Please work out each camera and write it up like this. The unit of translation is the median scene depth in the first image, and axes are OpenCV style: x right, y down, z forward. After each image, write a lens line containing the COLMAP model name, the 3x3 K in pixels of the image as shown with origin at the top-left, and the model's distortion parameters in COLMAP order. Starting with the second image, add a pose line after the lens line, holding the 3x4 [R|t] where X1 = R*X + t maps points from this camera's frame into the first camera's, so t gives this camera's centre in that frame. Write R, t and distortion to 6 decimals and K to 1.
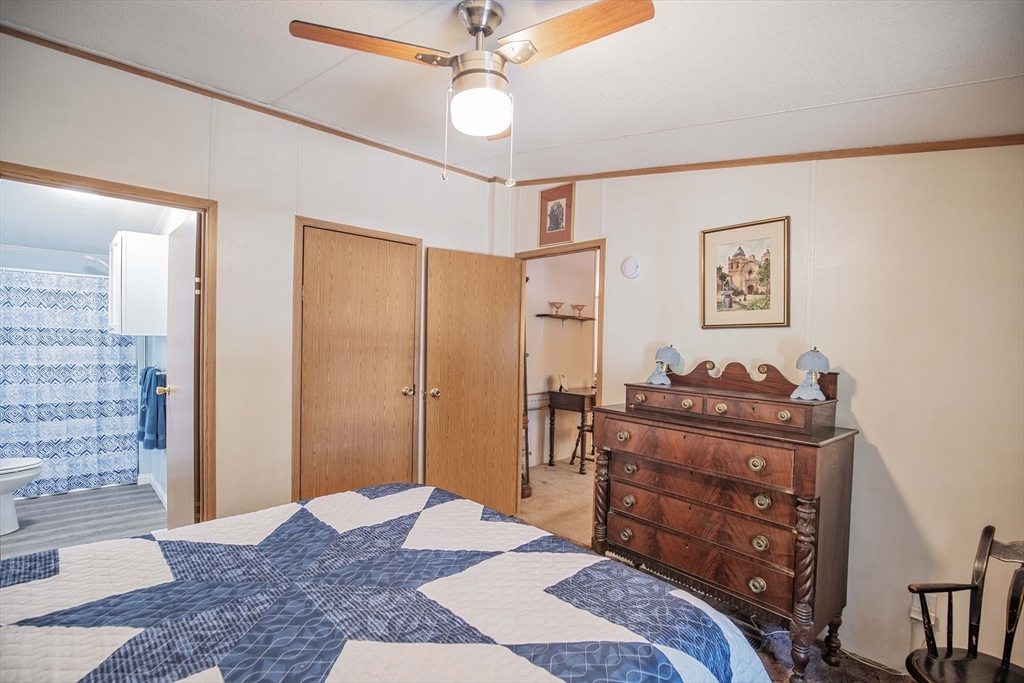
lens RADIAL K [[487.2, 0, 517.9], [0, 487.2, 350.2], [0, 0, 1]] dist [-0.026219, 0.000850]
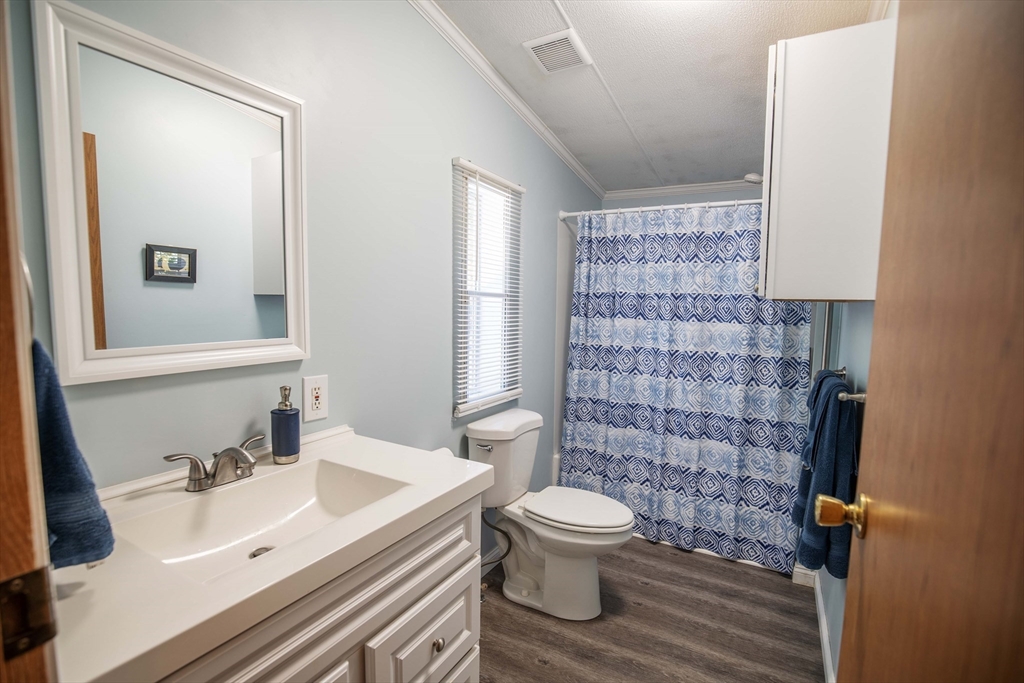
lens RADIAL K [[455.6, 0, 532.6], [0, 455.6, 350.6], [0, 0, 1]] dist [-0.026583, 0.000071]
pose [[0.289809, 0.075487, -0.954103, -0.467361], [-0.032137, 0.997090, 0.069126, -0.005631], [0.956545, 0.010628, 0.291392, 0.639049]]
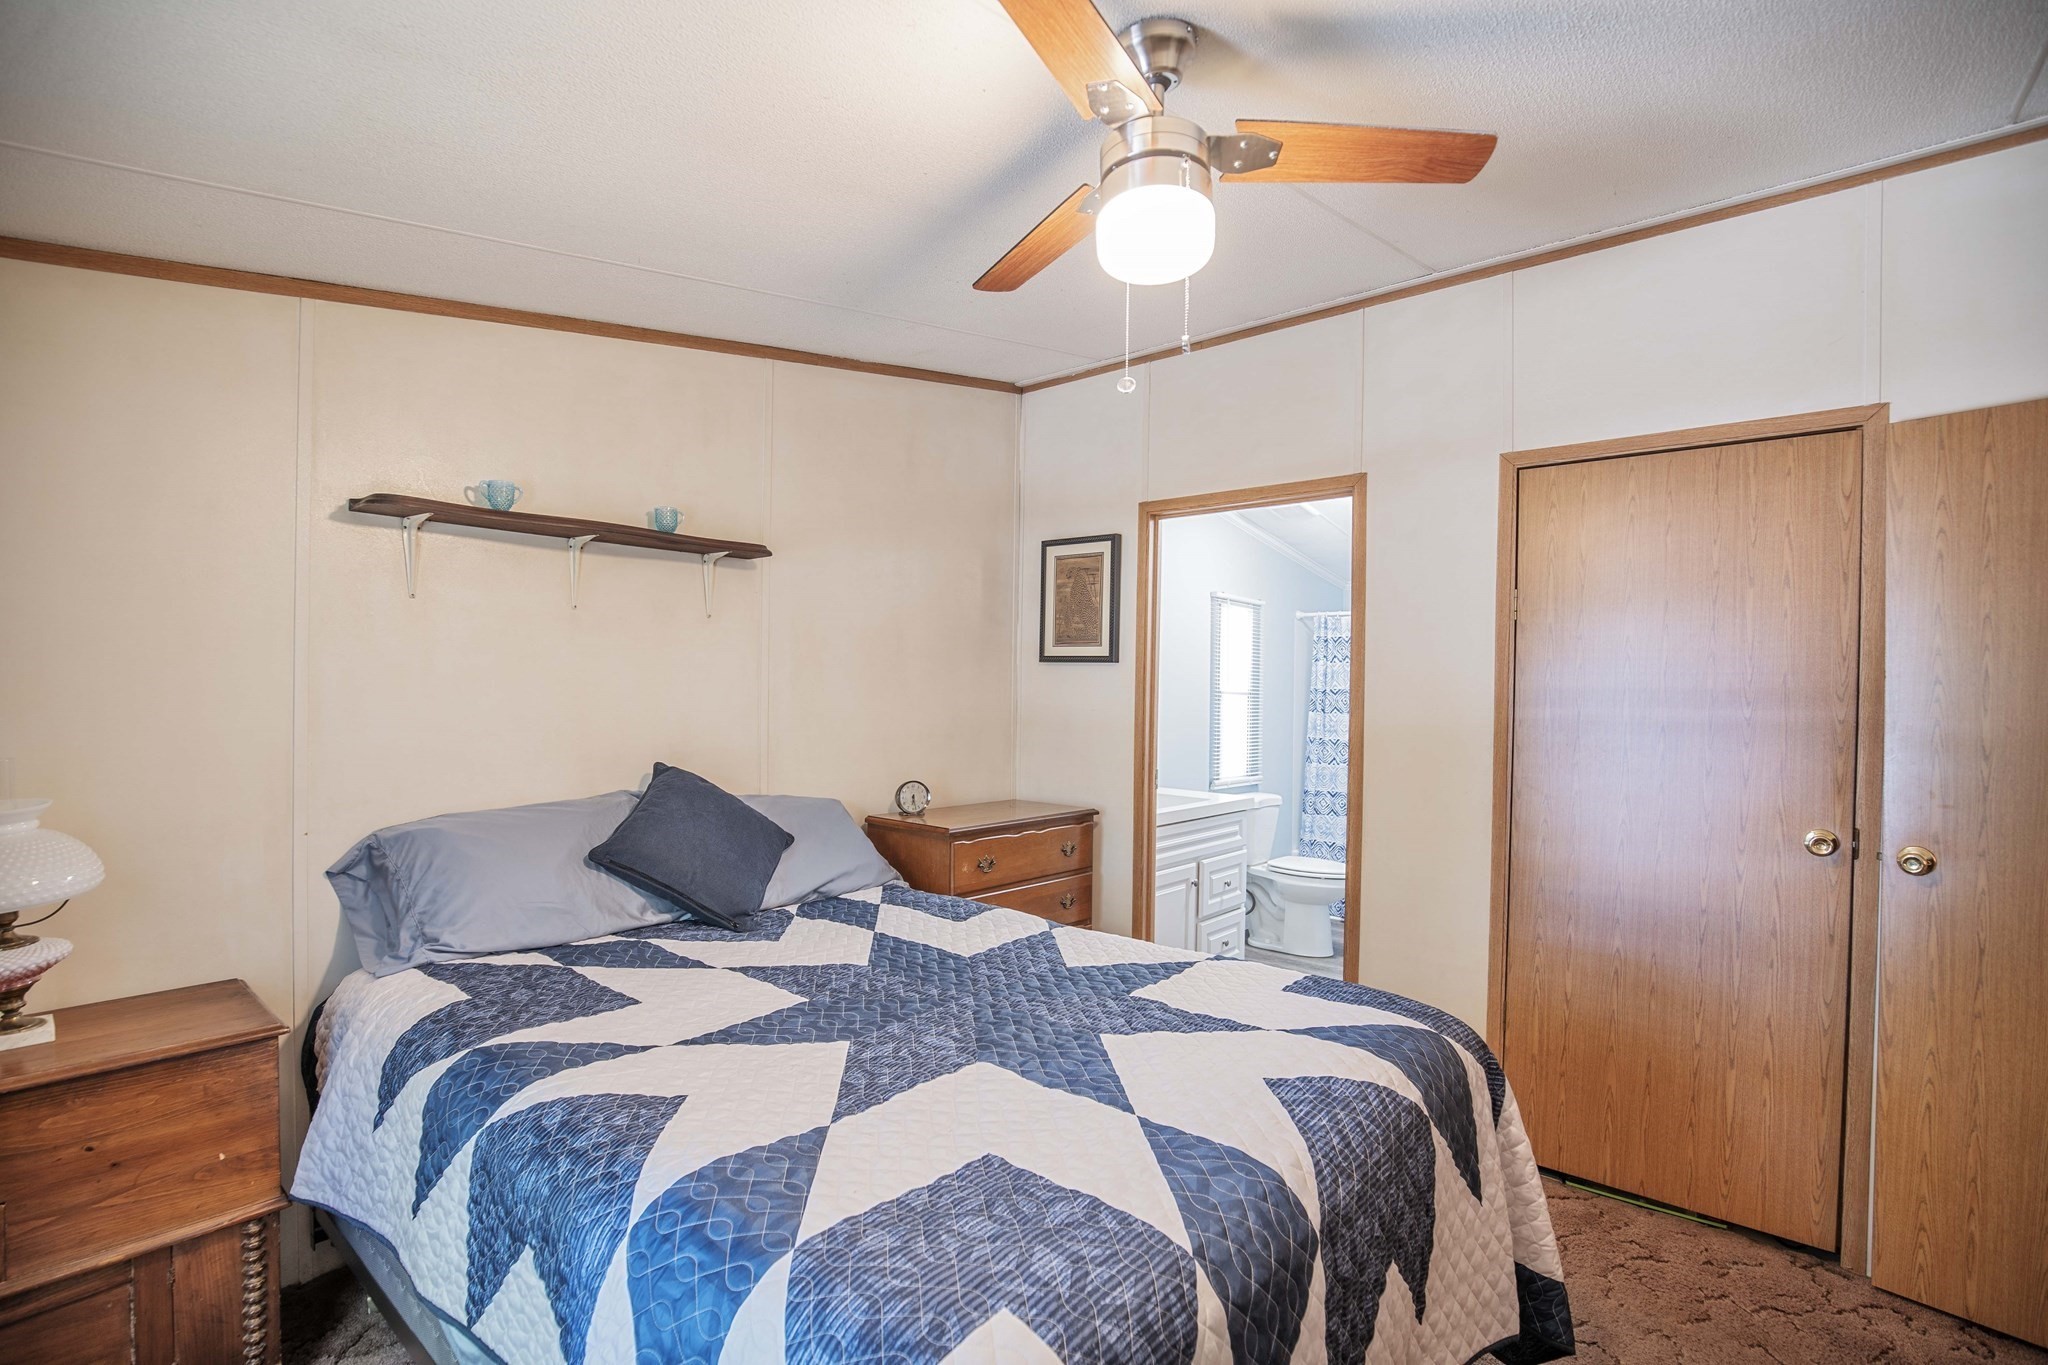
lens RADIAL K [[974.4, 0, 1035.7], [0, 974.4, 699.8], [0, 0, 1]] dist [-0.026219, 0.000850]
pose [[0.077666, -0.013573, -0.996887, 0.395426], [-0.032874, 0.999329, -0.016168, 0.008978], [0.996437, 0.034027, 0.077168, 0.343286]]
